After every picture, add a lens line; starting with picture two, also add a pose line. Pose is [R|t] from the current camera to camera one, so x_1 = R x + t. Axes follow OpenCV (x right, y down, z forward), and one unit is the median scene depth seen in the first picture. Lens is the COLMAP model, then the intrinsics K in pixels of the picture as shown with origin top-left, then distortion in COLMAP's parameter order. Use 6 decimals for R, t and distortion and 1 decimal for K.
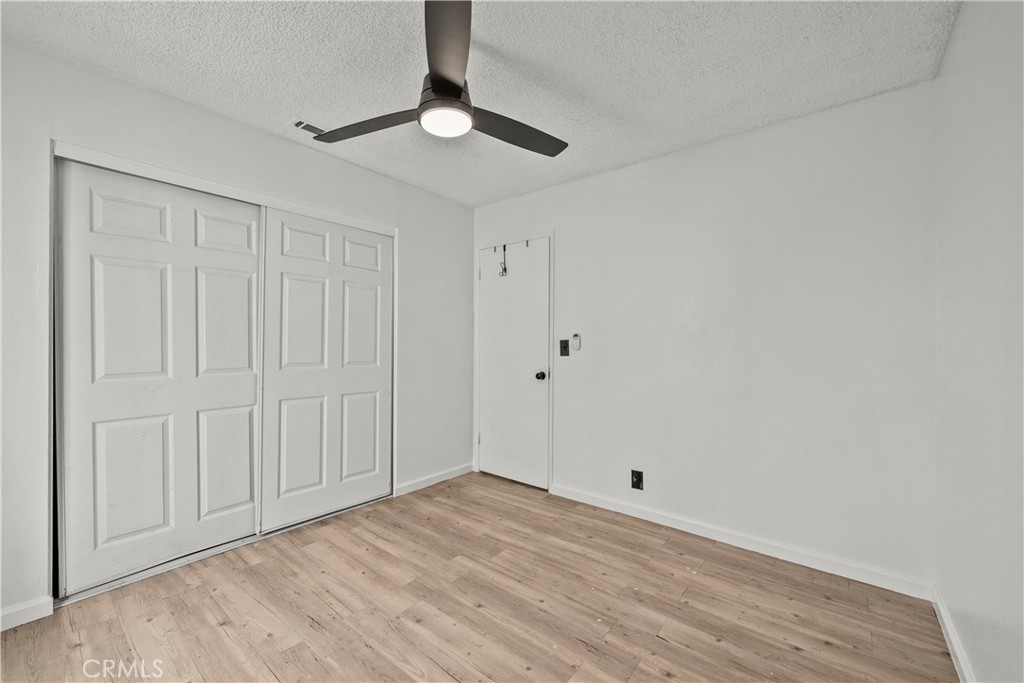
lens RADIAL K [[423.0, 0, 510.1], [0, 423.0, 345.1], [0, 0, 1]] dist [0.002247, -0.001627]
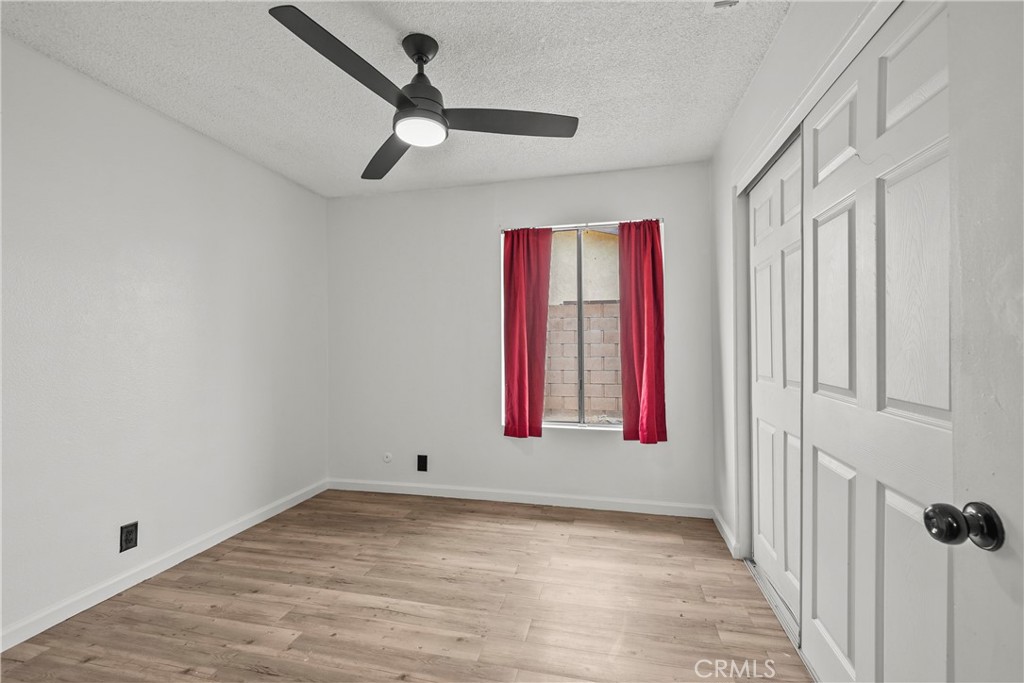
lens RADIAL K [[455.7, 0, 511.2], [0, 455.7, 344.2], [0, 0, 1]] dist [0.000408, 0.000291]
pose [[-0.903067, -0.000659, -0.429498, 0.121181], [0.000646, 0.999996, -0.002891, -0.008783], [0.429498, -0.002889, -0.903063, 1.999992]]
